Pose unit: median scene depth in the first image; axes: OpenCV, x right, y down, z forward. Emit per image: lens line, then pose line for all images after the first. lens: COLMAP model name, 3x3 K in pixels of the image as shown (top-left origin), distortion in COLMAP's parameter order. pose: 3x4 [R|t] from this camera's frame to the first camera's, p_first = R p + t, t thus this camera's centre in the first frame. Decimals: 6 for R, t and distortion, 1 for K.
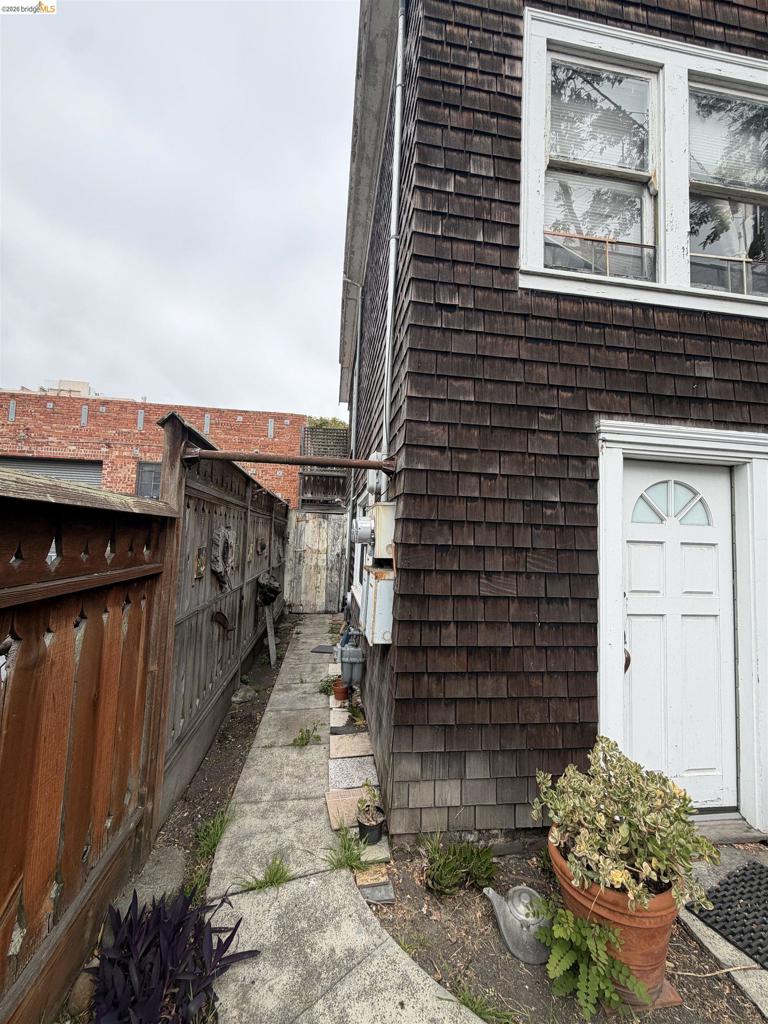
lens RADIAL K [[410.7, 0, 384.6], [0, 410.7, 511.8], [0, 0, 1]] dist [0.001419, -0.000681]
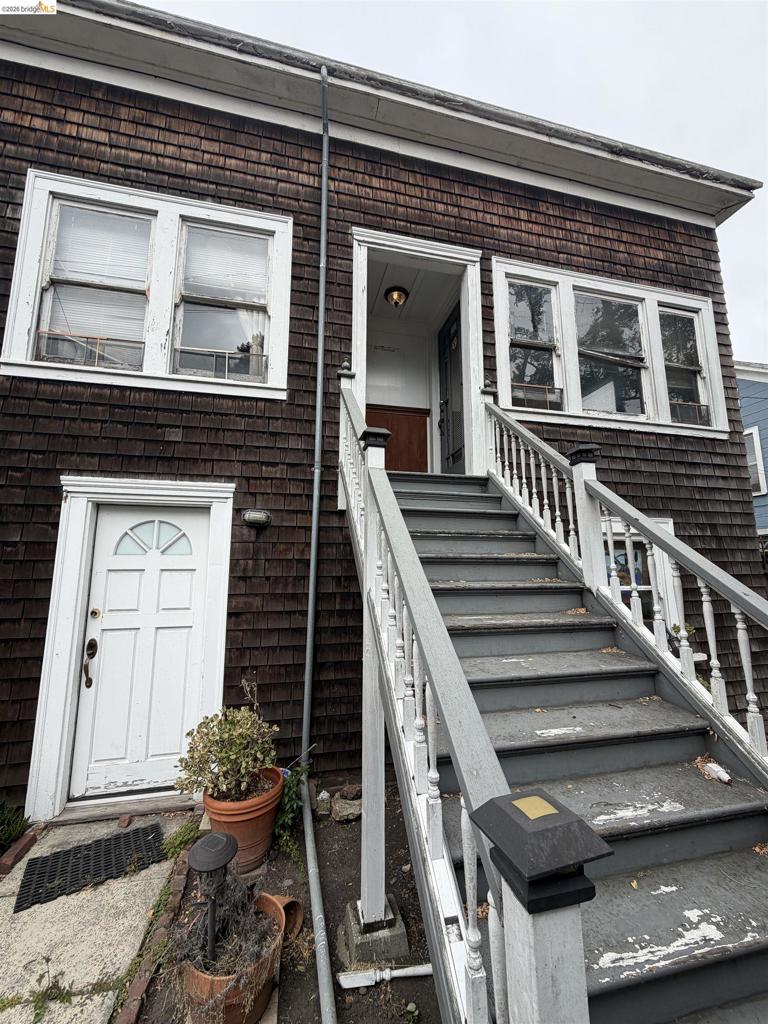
lens RADIAL K [[410.7, 0, 384.0], [0, 410.7, 510.1], [0, 0, 1]] dist [0.001419, -0.000681]
pose [[0.994524, -0.025199, 0.101425, 1.333832], [0.032906, 0.996637, -0.075049, 0.011261], [-0.099193, 0.077975, 0.992008, -0.349780]]
